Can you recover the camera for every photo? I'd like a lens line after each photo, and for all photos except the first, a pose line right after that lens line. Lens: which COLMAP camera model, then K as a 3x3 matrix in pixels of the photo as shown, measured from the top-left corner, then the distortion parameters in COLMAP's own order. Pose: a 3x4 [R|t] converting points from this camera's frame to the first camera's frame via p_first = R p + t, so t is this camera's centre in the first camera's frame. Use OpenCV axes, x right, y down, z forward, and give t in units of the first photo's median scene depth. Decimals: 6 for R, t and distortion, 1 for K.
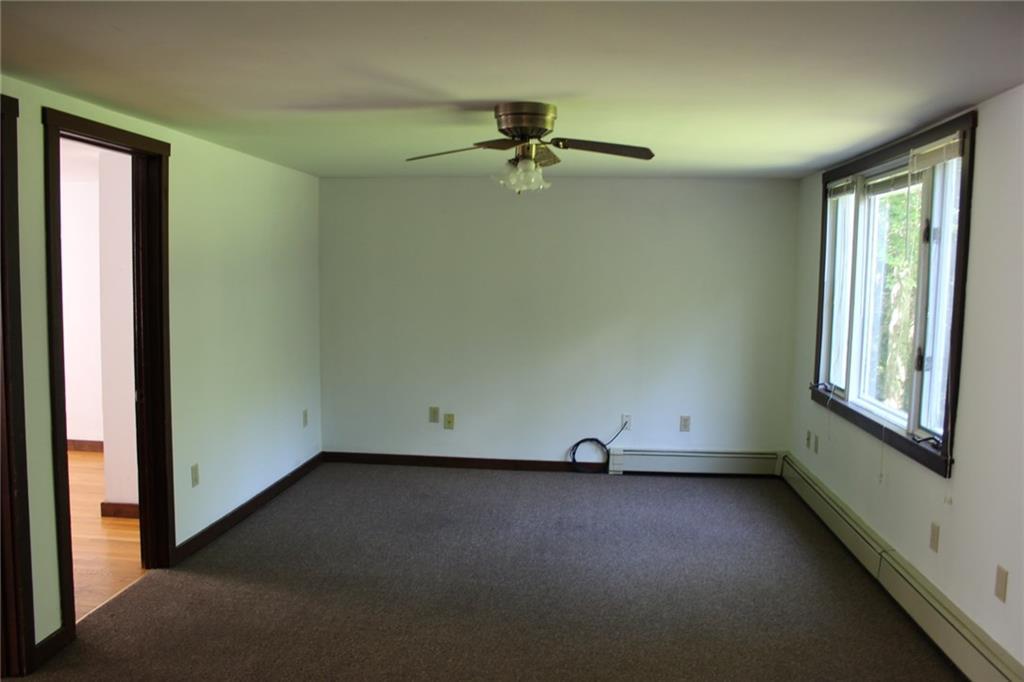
lens RADIAL K [[855.6, 0, 493.1], [0, 855.6, 340.8], [0, 0, 1]] dist [-0.110061, 0.008116]
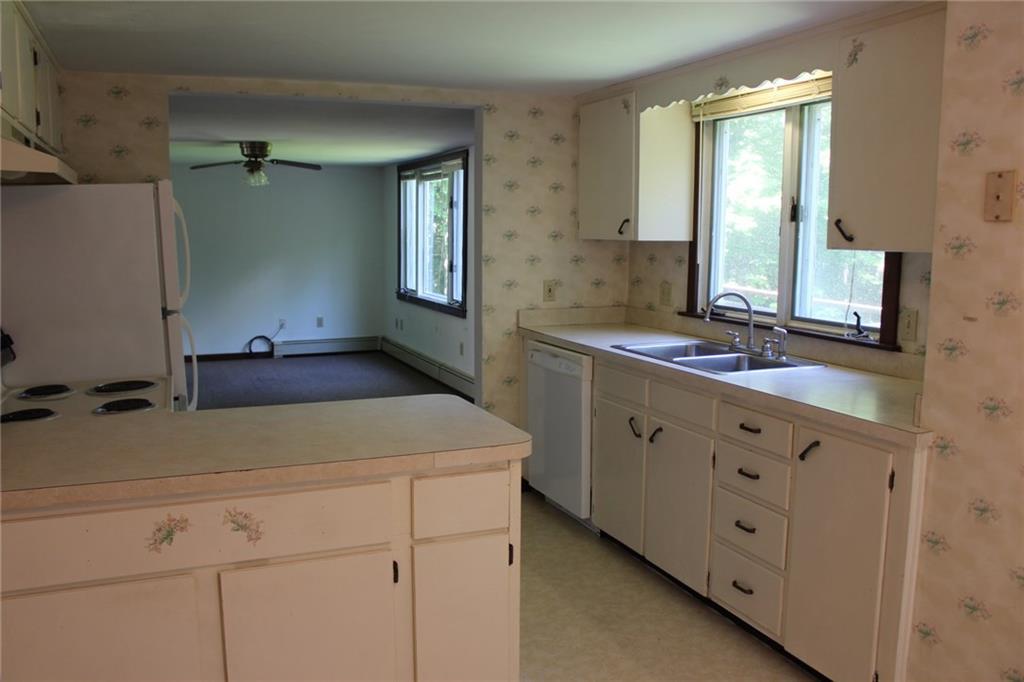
lens RADIAL K [[855.6, 0, 493.1], [0, 855.6, 340.8], [0, 0, 1]] dist [-0.110061, 0.008116]
pose [[0.880763, -0.076007, 0.467417, -0.308448], [0.048980, 0.996363, 0.069726, 0.051020], [-0.471017, -0.038518, 0.881283, -0.718243]]
